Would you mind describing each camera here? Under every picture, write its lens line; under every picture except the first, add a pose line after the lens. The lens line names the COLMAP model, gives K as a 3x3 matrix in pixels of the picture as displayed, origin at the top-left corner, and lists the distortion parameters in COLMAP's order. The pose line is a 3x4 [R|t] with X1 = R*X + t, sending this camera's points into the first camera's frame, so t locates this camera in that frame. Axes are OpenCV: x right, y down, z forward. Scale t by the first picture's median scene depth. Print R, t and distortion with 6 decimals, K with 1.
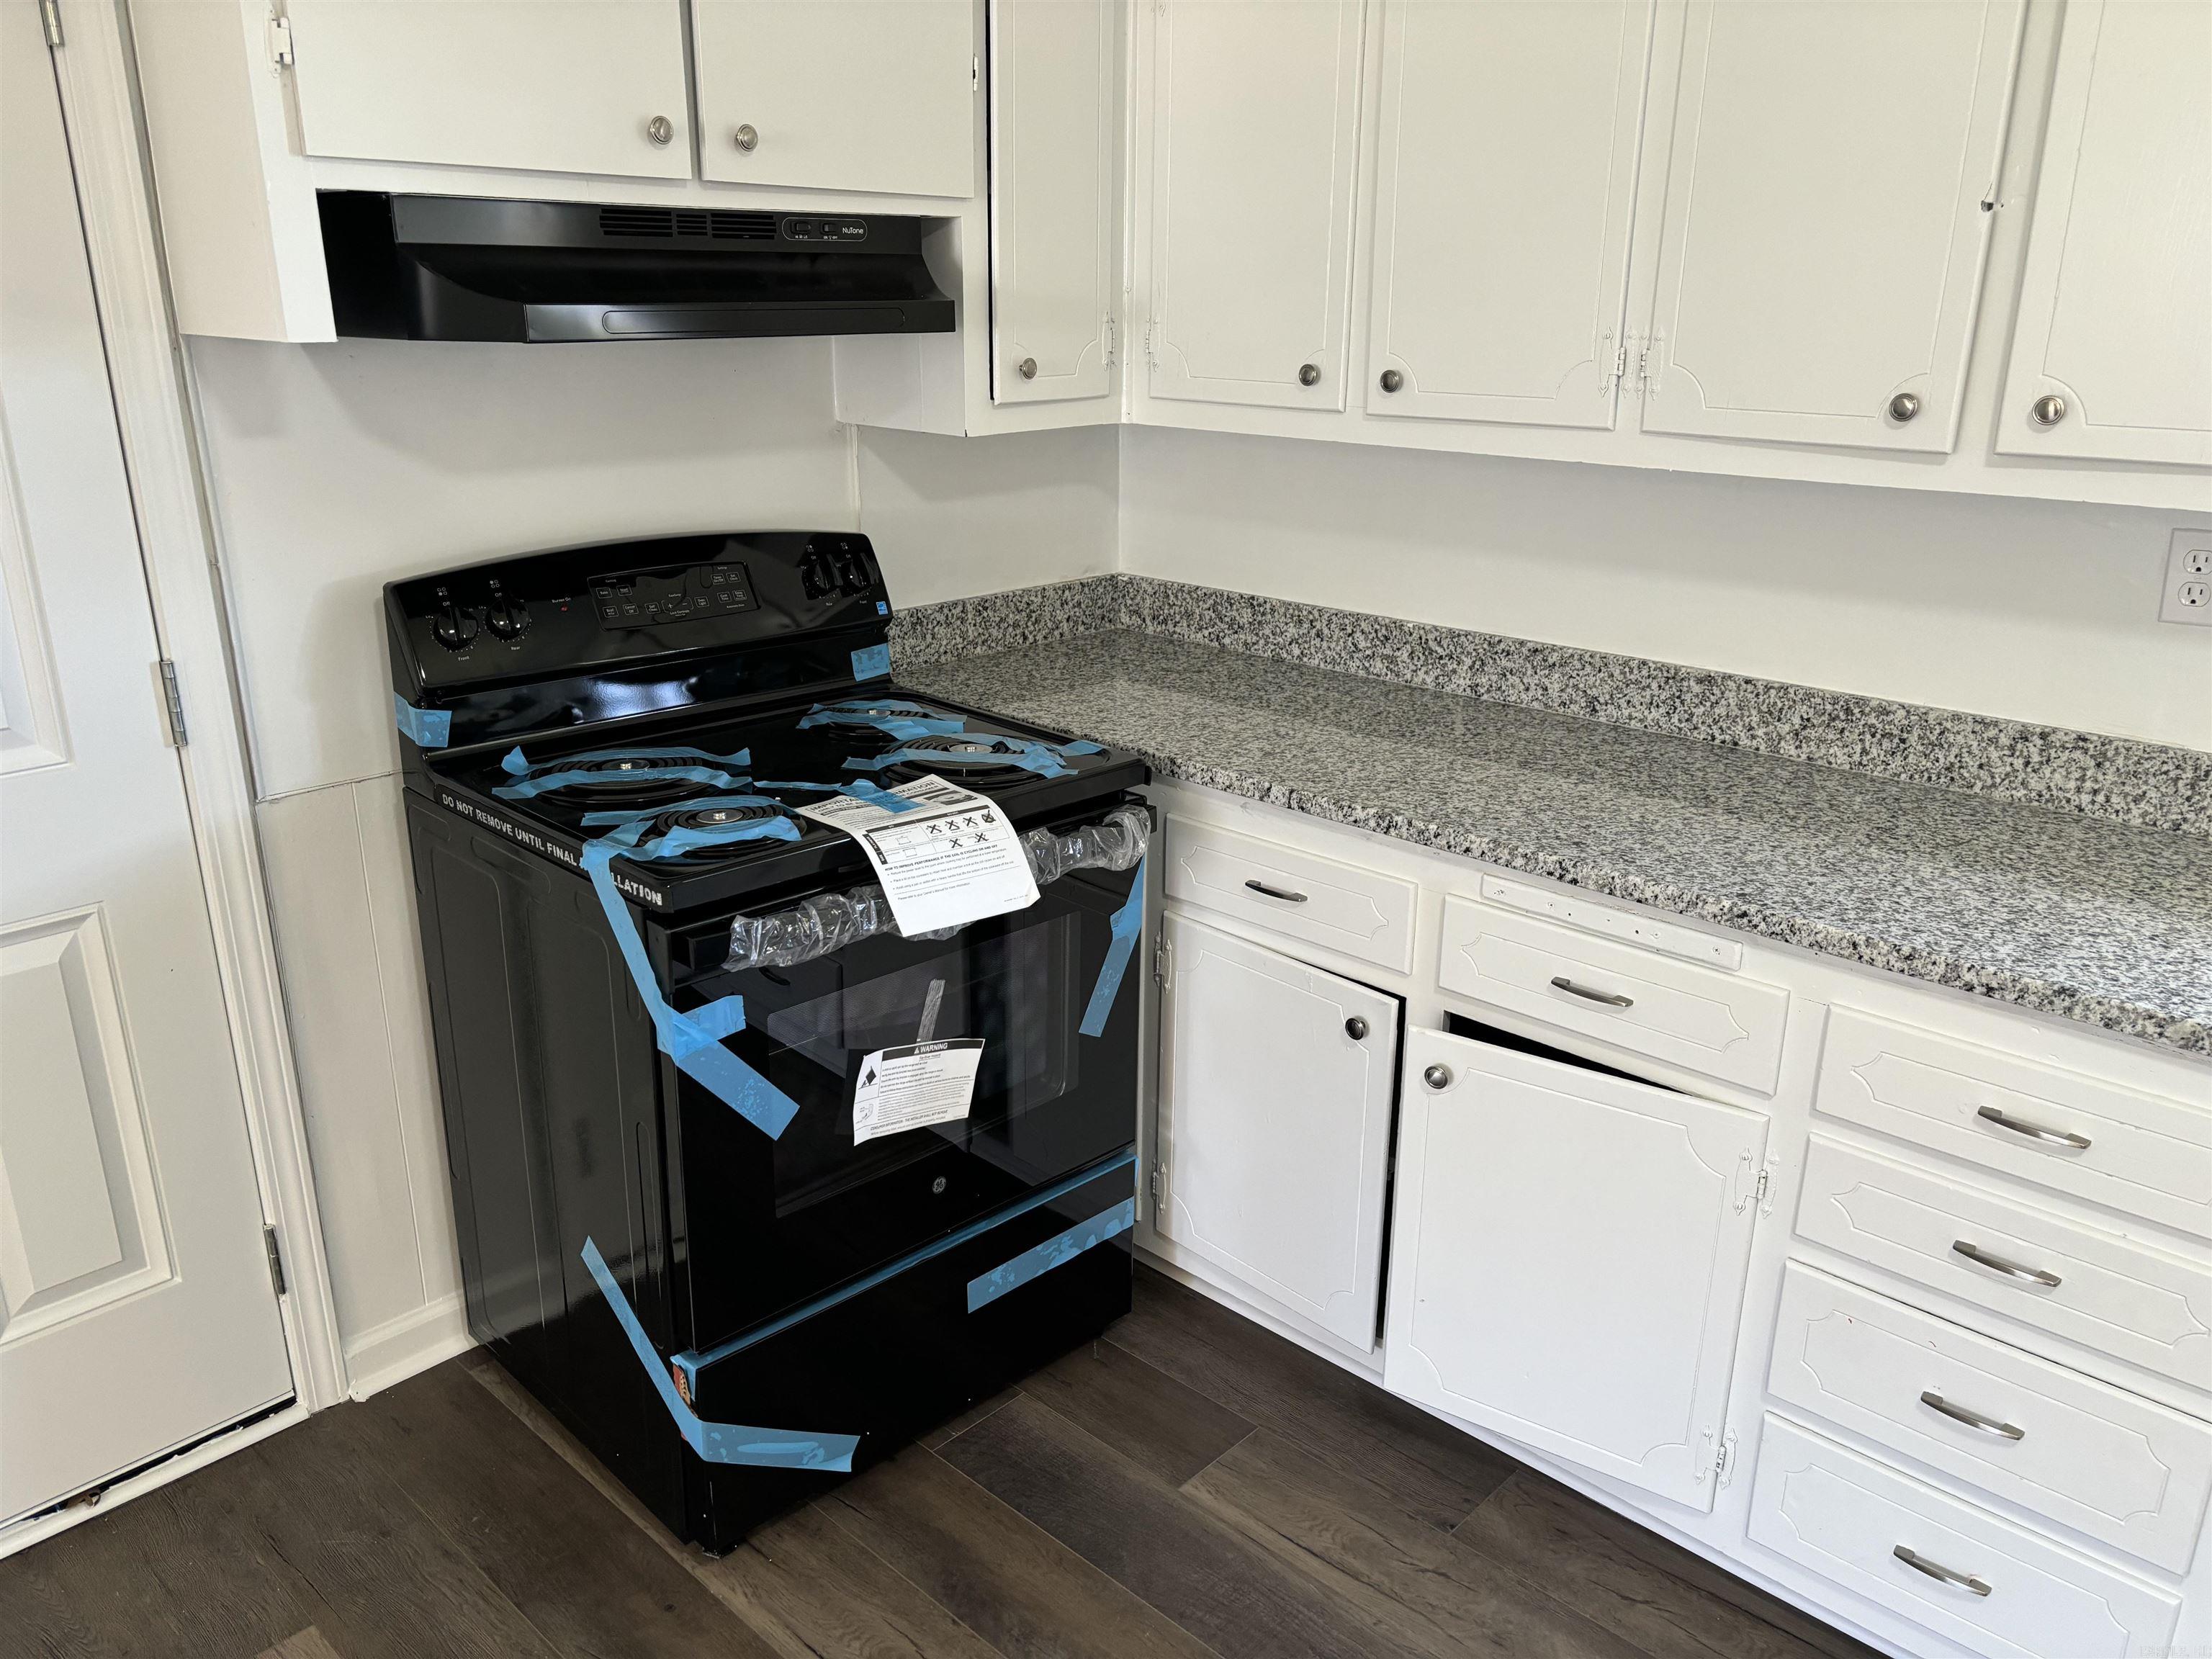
lens RADIAL K [[1683.4, 0, 1106.0], [0, 1683.4, 829.5], [0, 0, 1]] dist [0.024051, -0.002047]
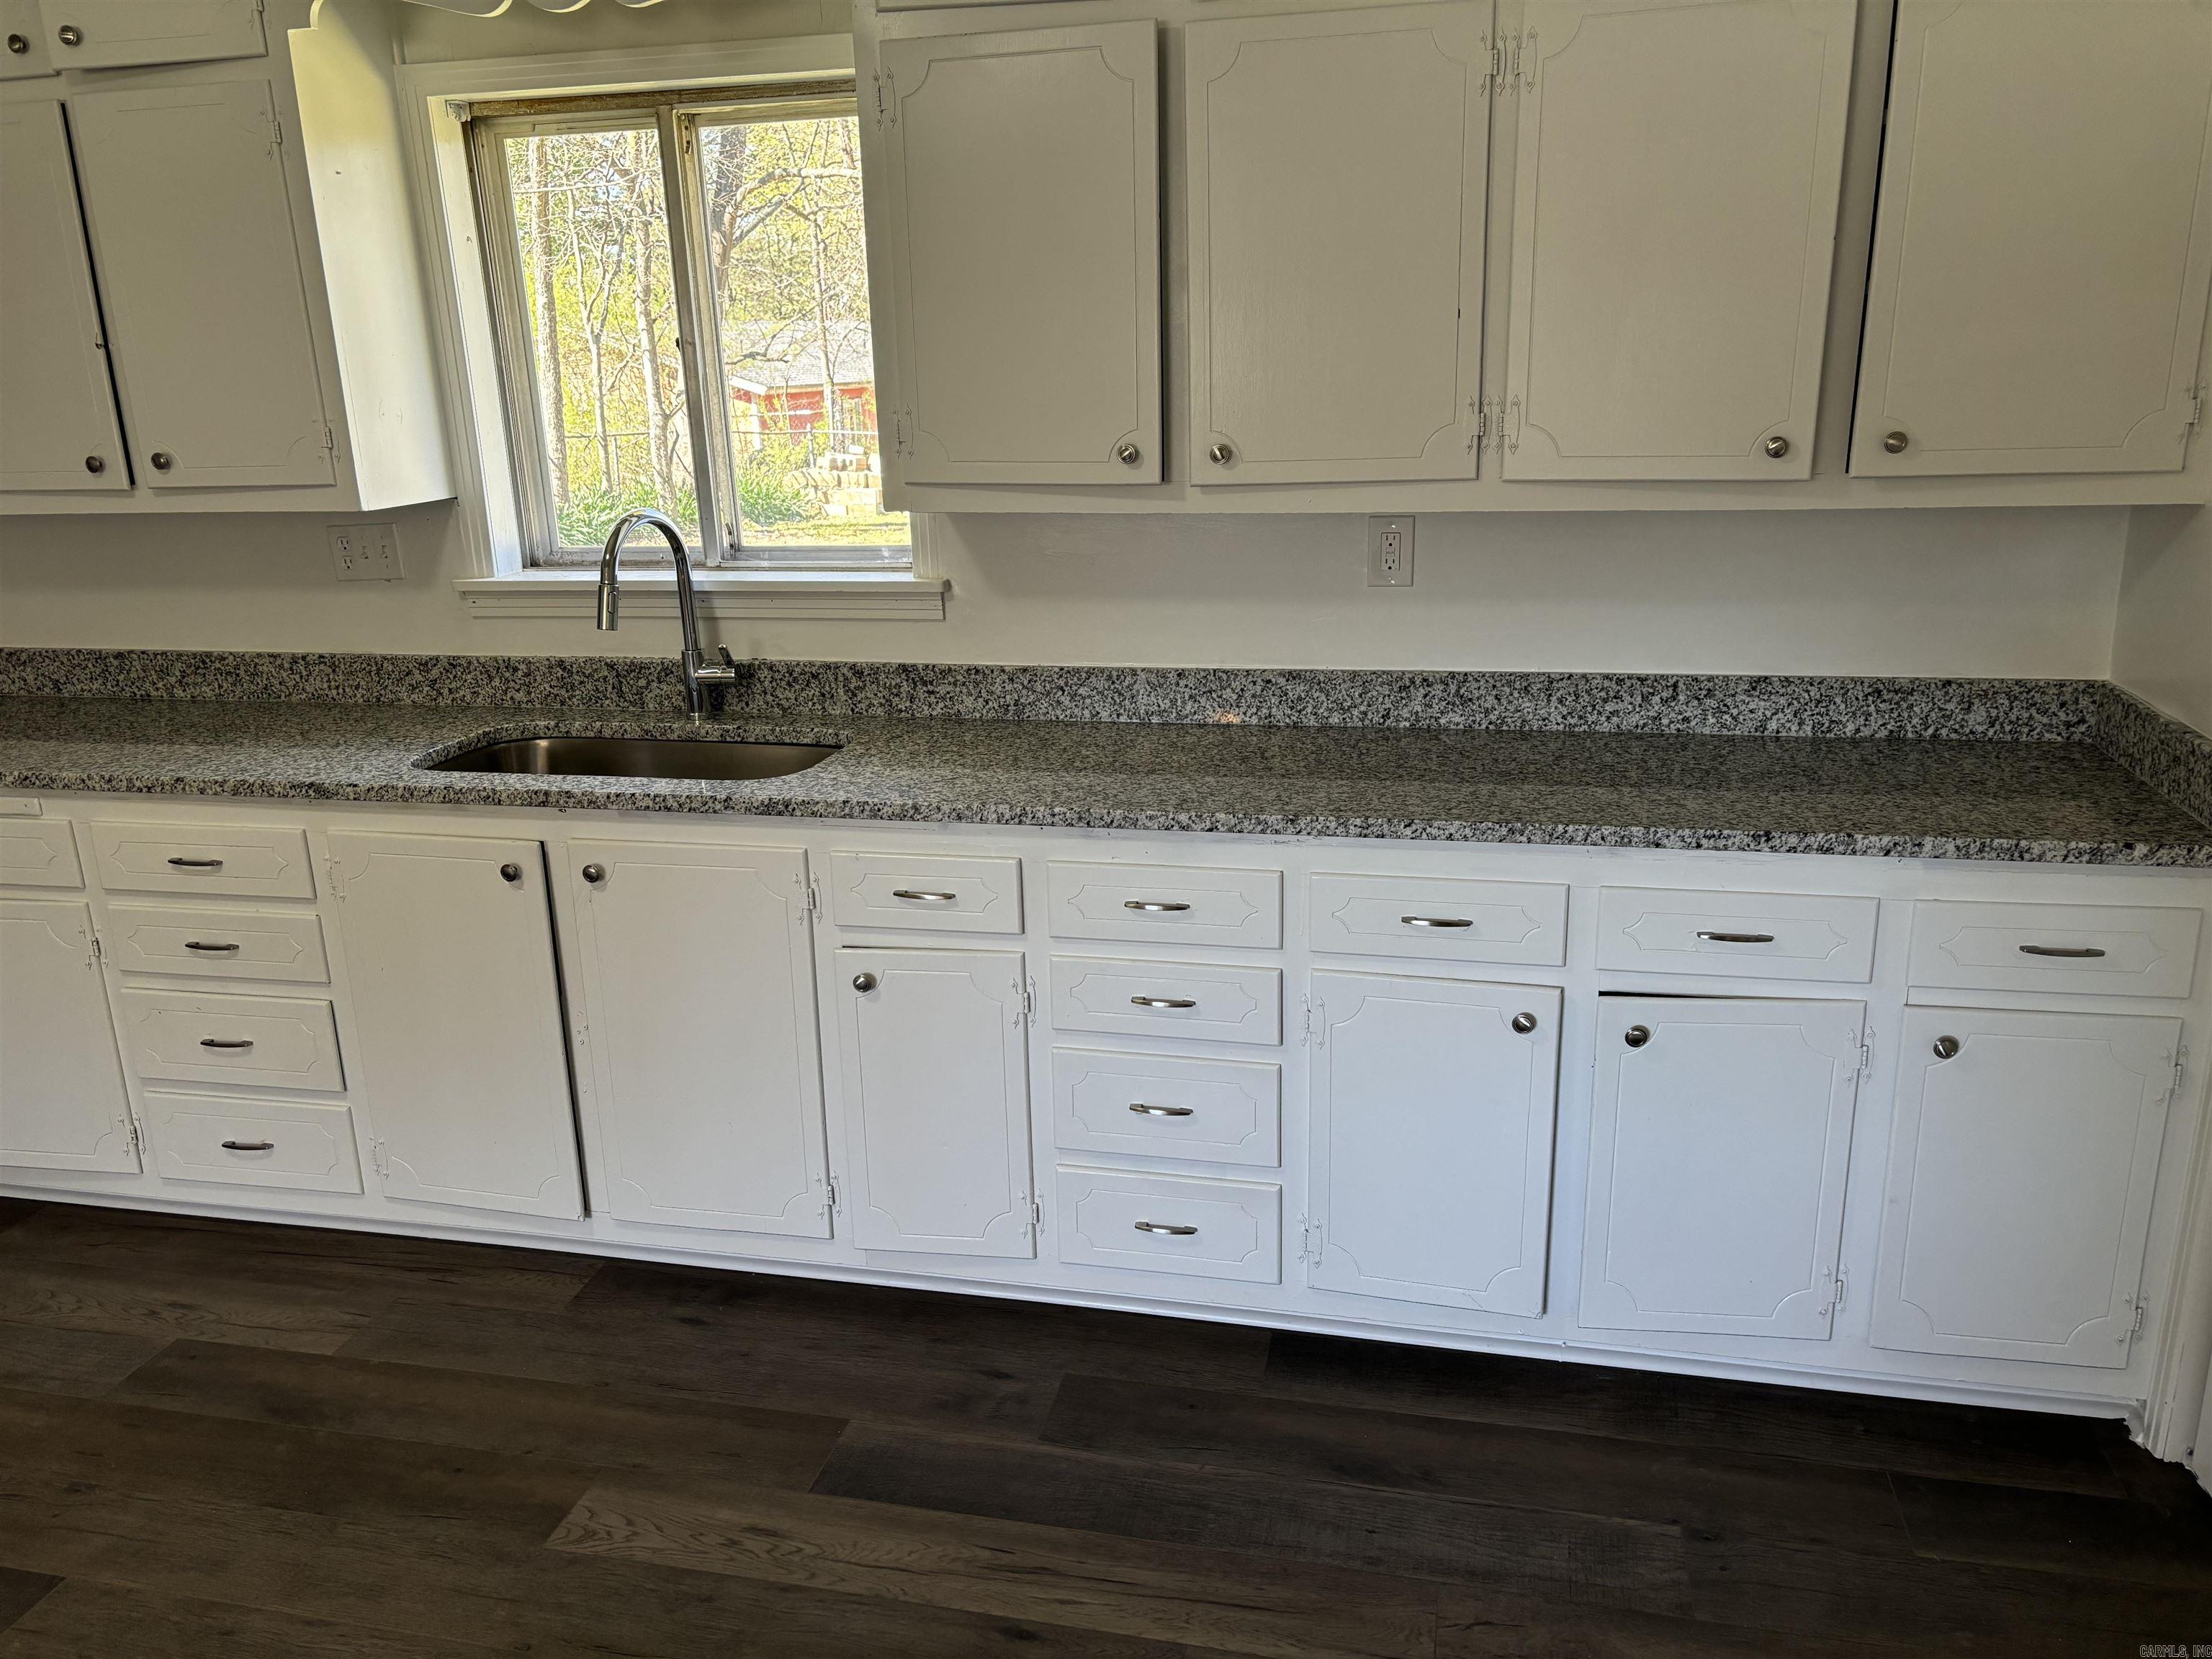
lens RADIAL K [[1659.9, 0, 1080.1], [0, 1659.9, 833.8], [0, 0, 1]] dist [0.089291, -0.096628]
pose [[0.864593, -0.171416, 0.472330, 0.395755], [0.192178, 0.981350, 0.004368, 0.241742], [-0.464270, 0.086995, 0.881411, -0.747450]]
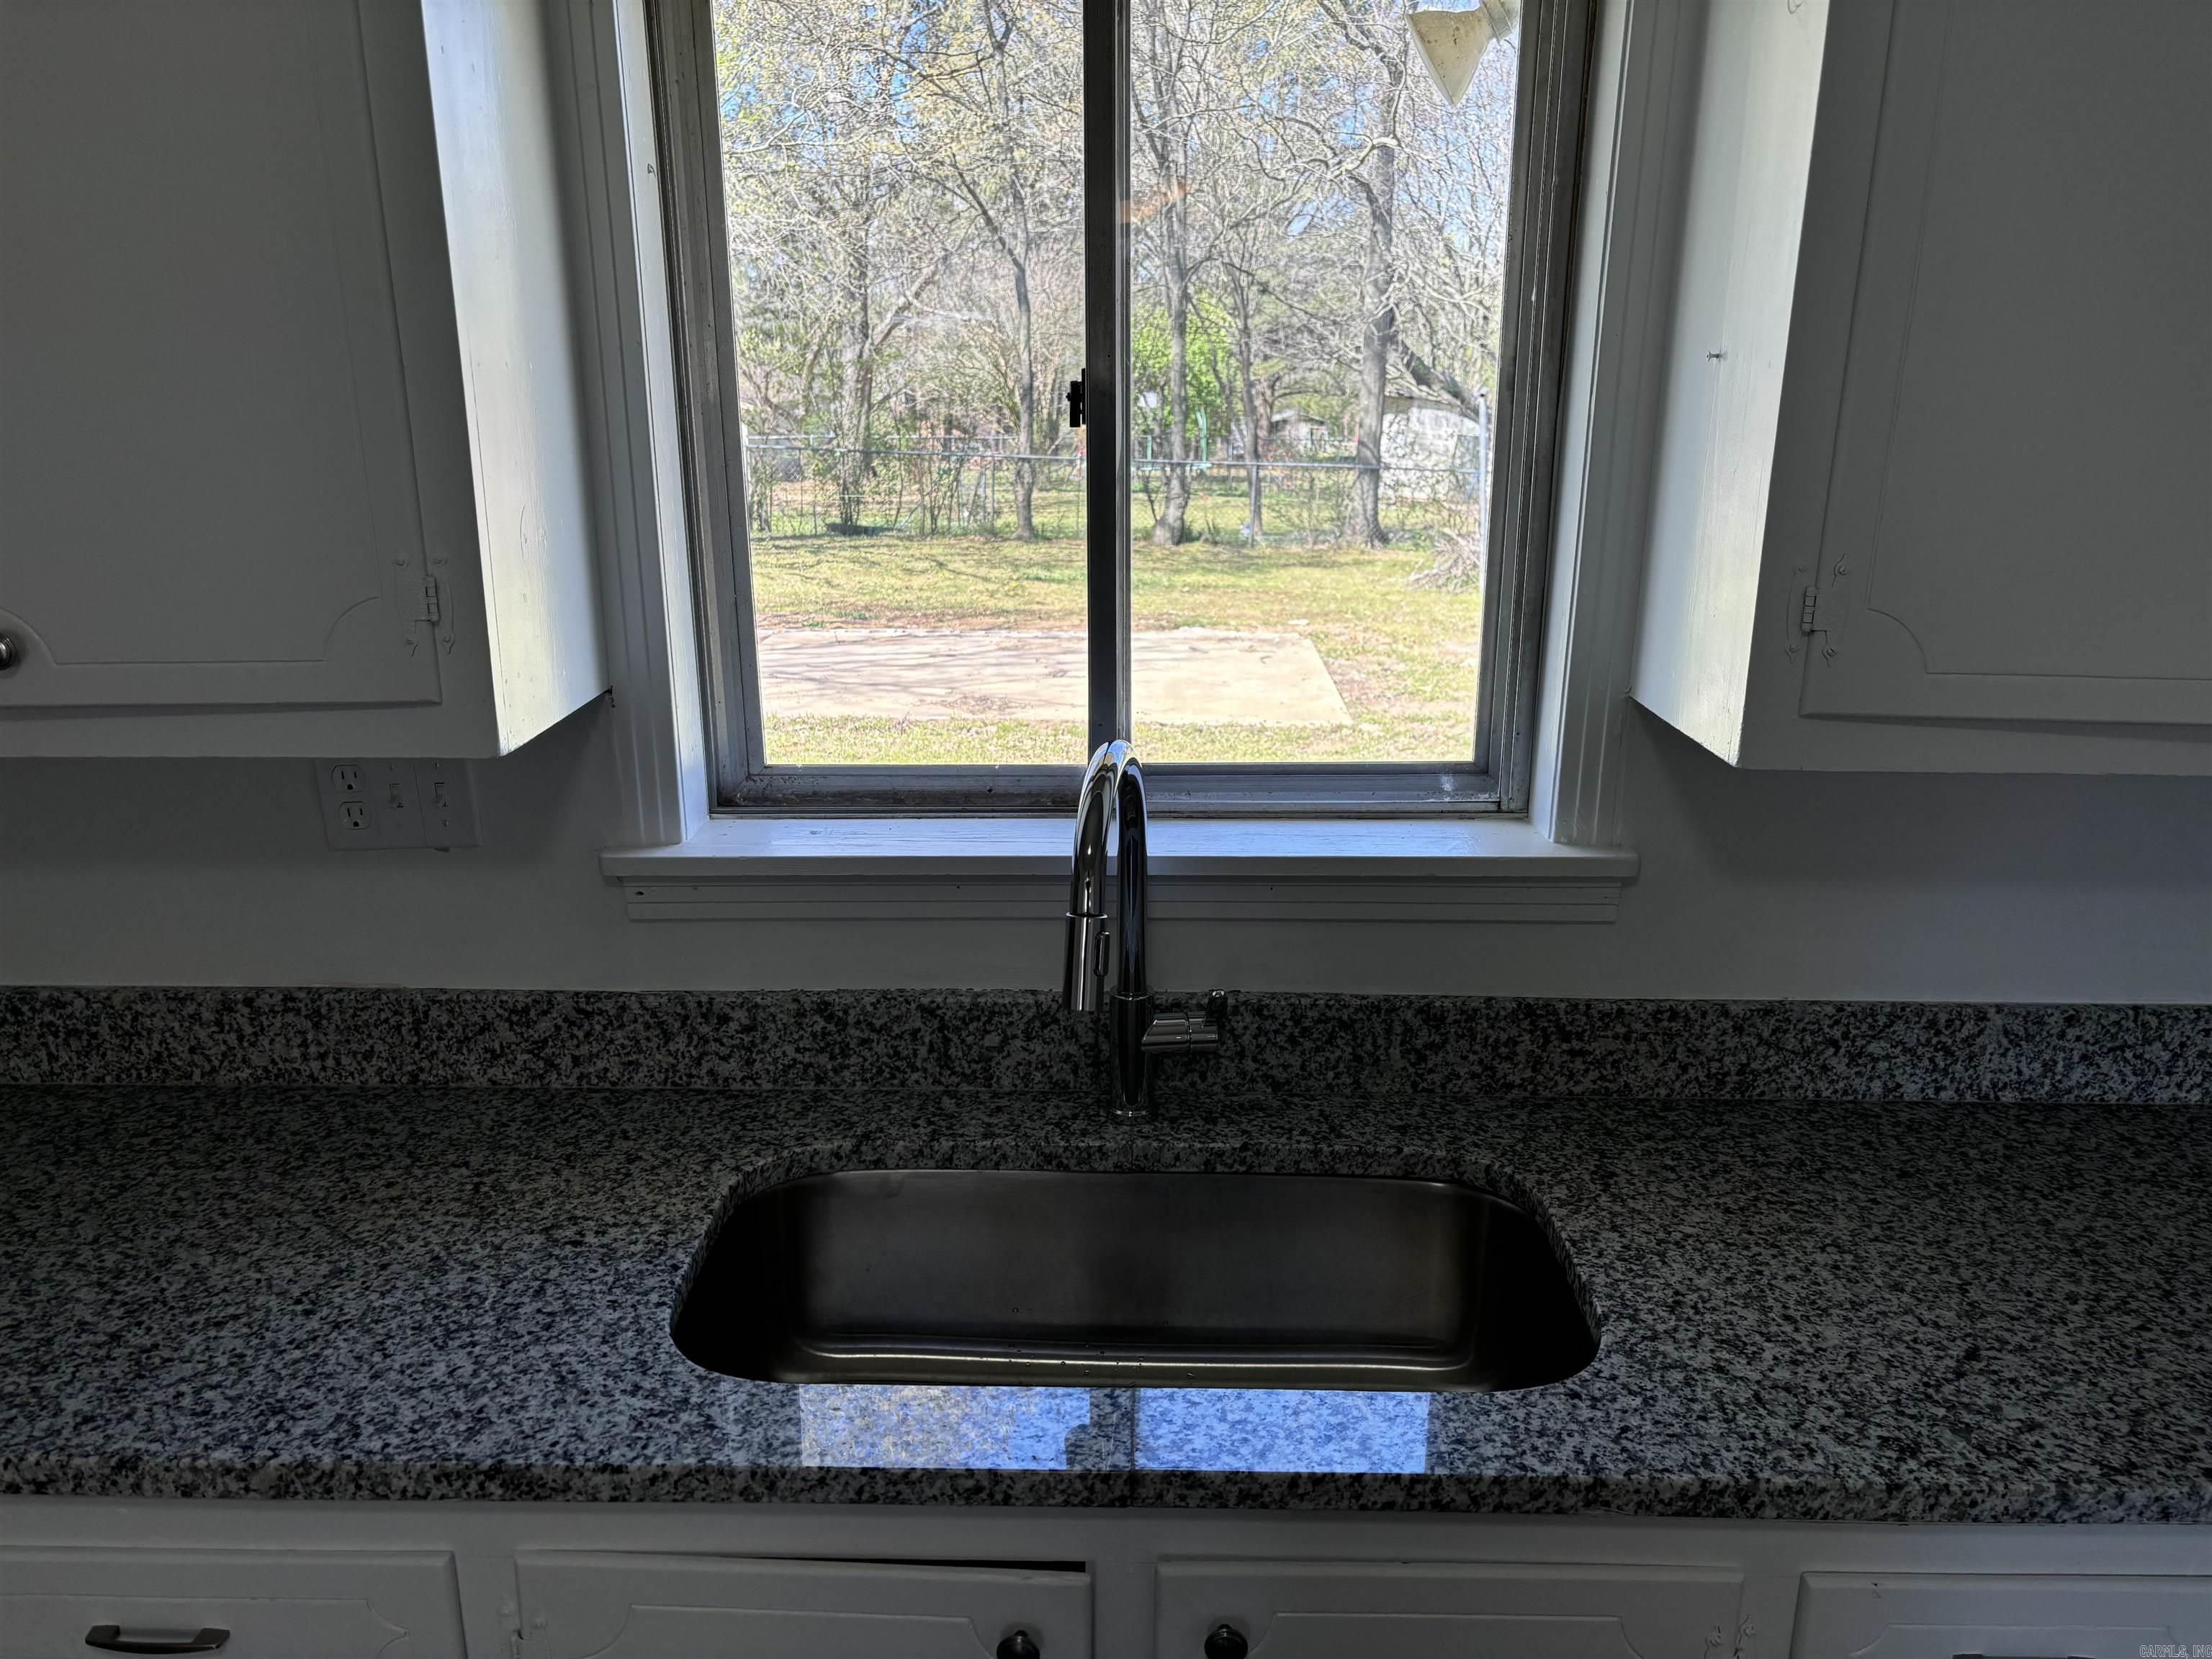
lens RADIAL K [[1652.2, 0, 1066.8], [0, 1652.2, 864.1], [0, 0, 1]] dist [0.114793, -0.138162]
pose [[0.744050, -0.204793, 0.635963, 0.338770], [0.217415, 0.974272, 0.059369, -0.080586], [-0.631760, 0.094095, 0.769432, 0.125435]]
